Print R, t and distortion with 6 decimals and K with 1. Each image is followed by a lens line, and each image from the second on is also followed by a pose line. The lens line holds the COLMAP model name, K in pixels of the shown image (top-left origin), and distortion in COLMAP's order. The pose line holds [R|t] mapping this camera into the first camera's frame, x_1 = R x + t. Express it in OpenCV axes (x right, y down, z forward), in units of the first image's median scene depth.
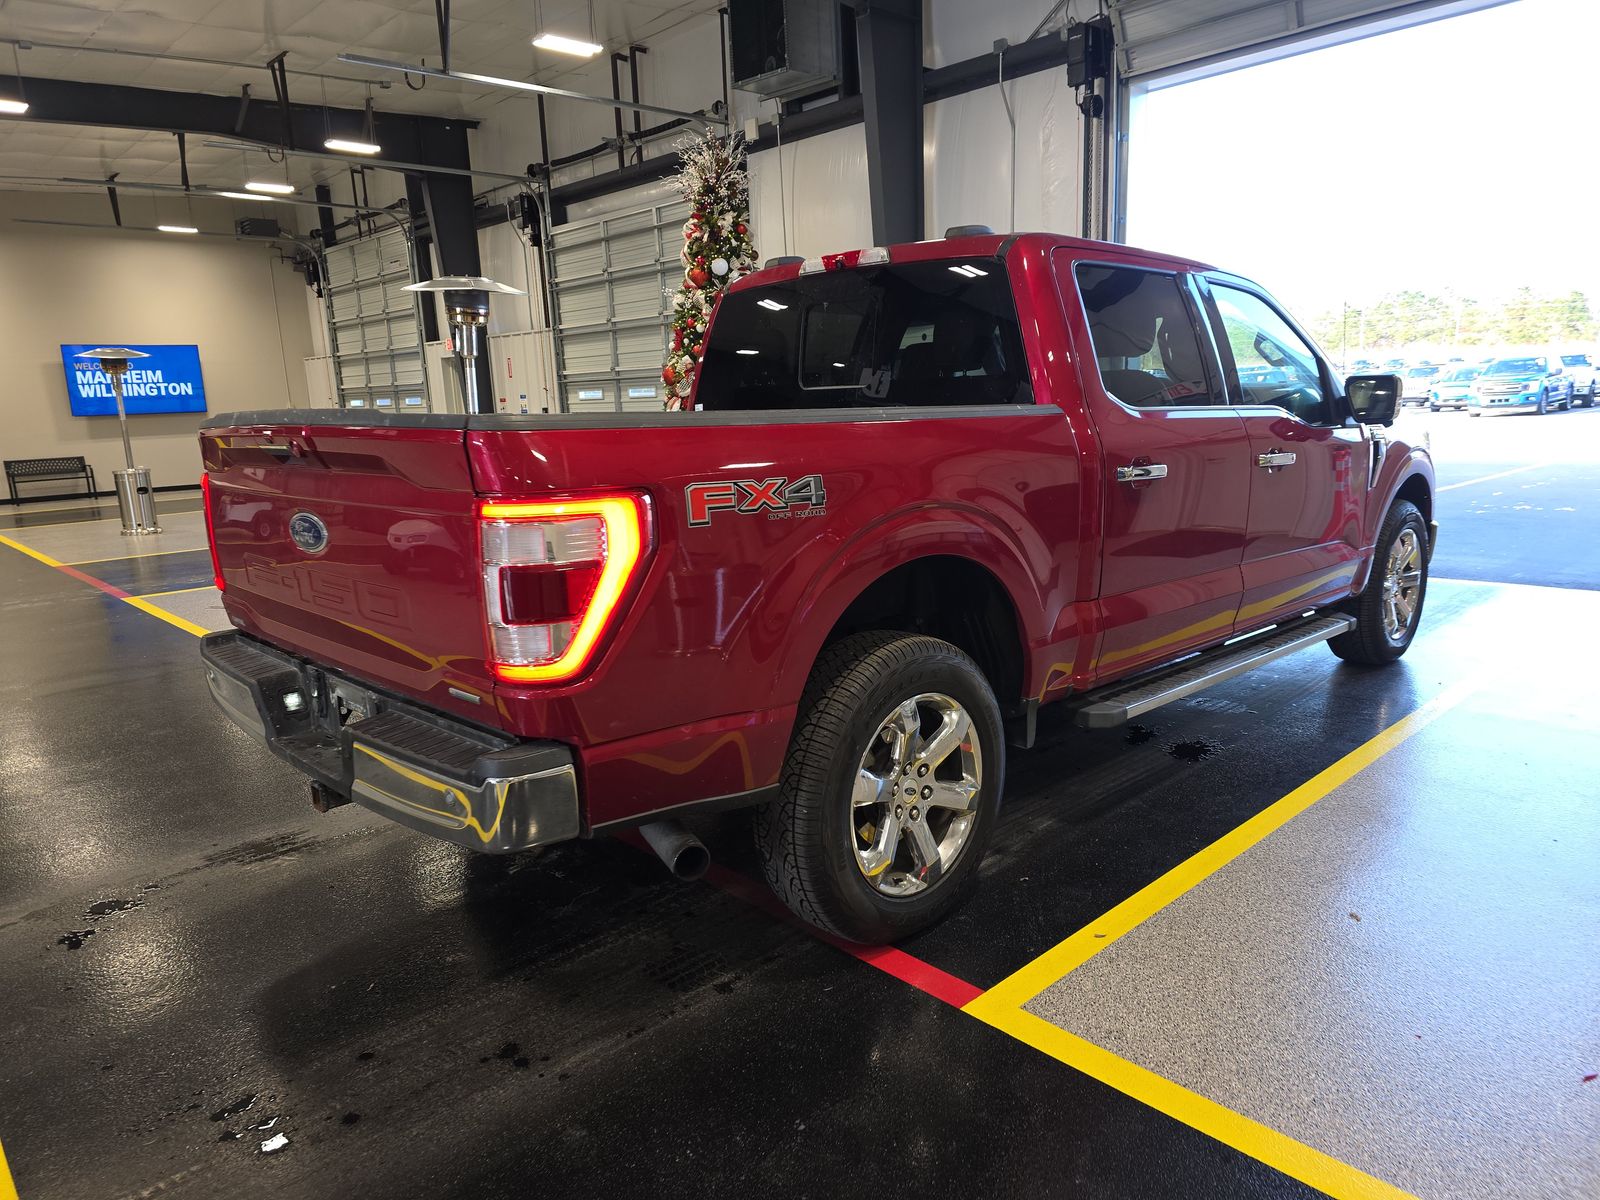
lens RADIAL K [[1087.1, 0, 812.2], [0, 1087.1, 608.7], [0, 0, 1]] dist [0.050765, -0.030932]
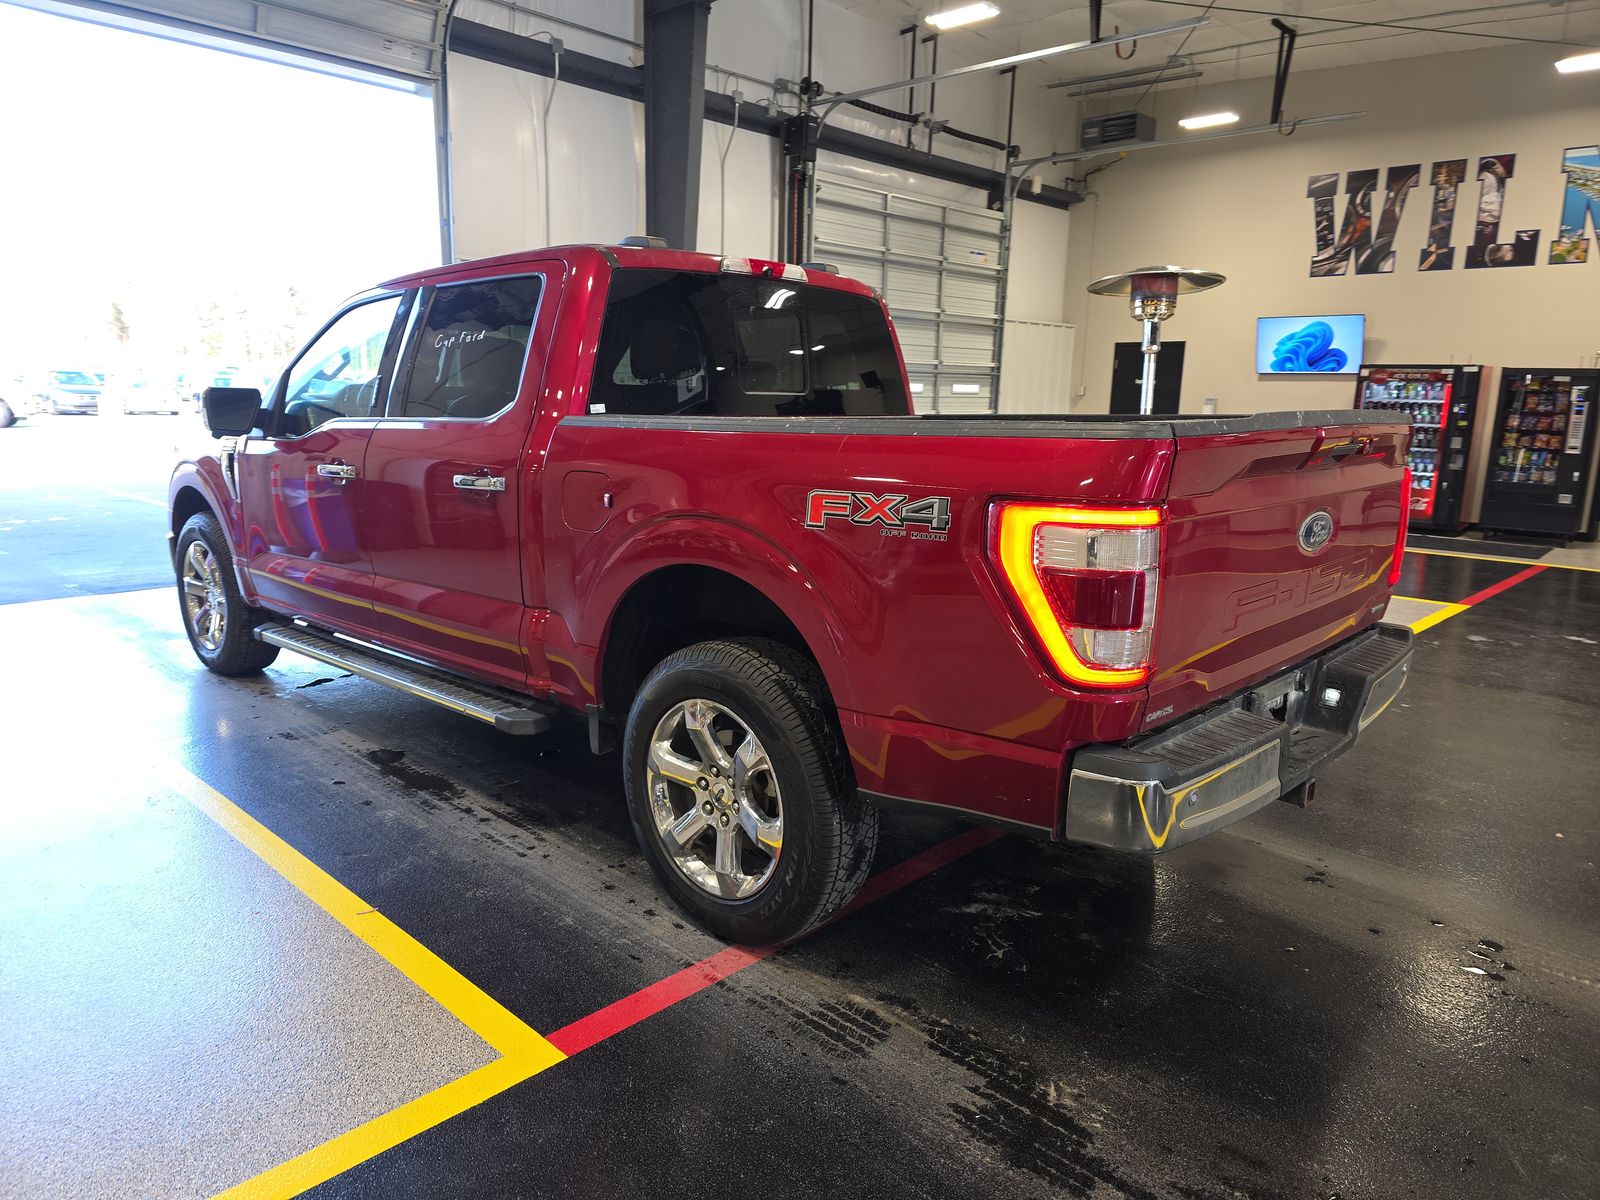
lens RADIAL K [[1087.1, 0, 788.7], [0, 1087.1, 595.3], [0, 0, 1]] dist [0.050765, -0.030932]
pose [[-0.067205, -0.146342, 0.986949, -1.117547], [0.185567, 0.970092, 0.156479, -0.193518], [-0.980331, 0.193661, -0.038039, 1.186866]]
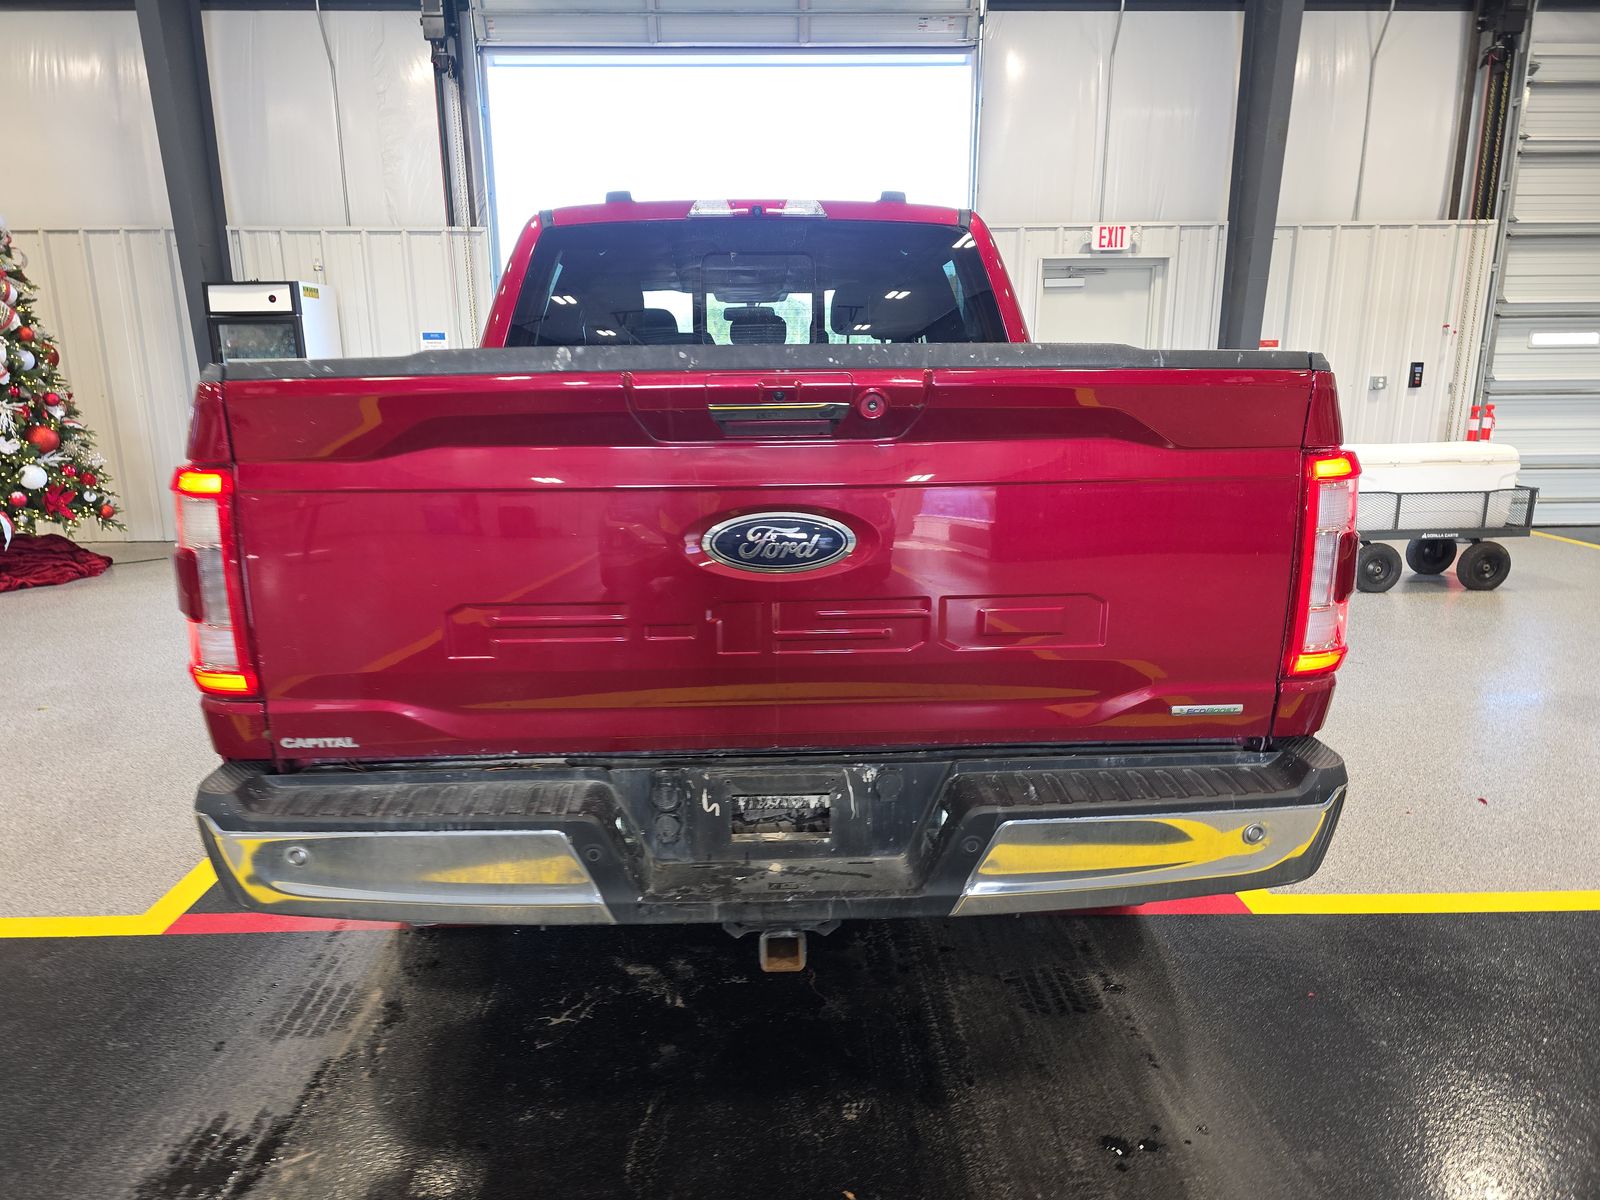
lens RADIAL K [[1087.1, 0, 790.3], [0, 1087.1, 614.0], [0, 0, 1]] dist [0.050765, -0.030932]
pose [[0.654756, -0.131907, 0.744241, -0.729478], [0.131334, 0.989531, 0.059838, -0.044388], [-0.744342, 0.058565, 0.665225, 0.461292]]
